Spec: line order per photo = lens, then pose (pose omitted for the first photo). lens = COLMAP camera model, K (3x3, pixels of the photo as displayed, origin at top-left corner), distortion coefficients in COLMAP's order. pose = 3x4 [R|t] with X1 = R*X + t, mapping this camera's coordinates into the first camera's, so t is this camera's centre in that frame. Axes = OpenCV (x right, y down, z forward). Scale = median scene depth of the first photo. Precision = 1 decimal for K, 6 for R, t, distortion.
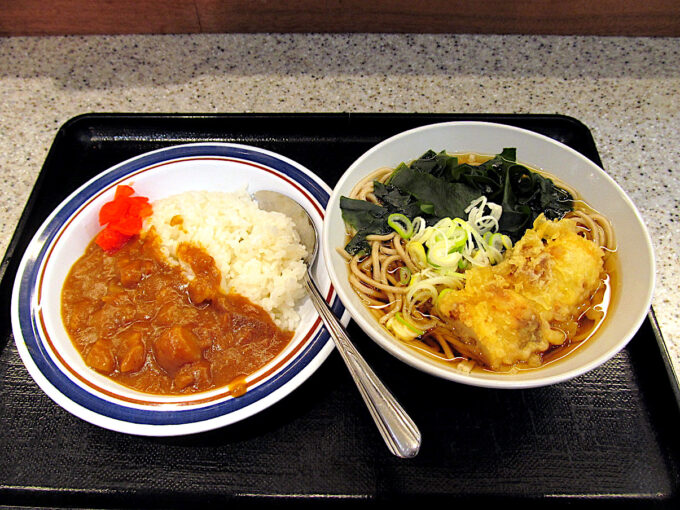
lens RADIAL K [[560.6, 0, 340.0], [0, 560.6, 255.0], [0, 0, 1]] dist [-0.043861, 0.011329]
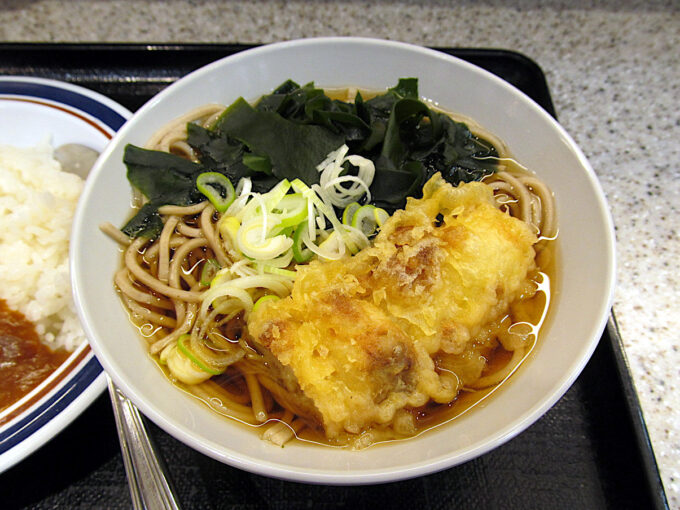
lens RADIAL K [[560.6, 0, 340.0], [0, 560.6, 255.0], [0, 0, 1]] dist [-0.043861, 0.011329]
pose [[0.999676, 0.009556, 0.023595, 0.234537], [-0.010362, 0.999358, 0.034293, -0.004220], [-0.023252, -0.034526, 0.999133, 0.371625]]
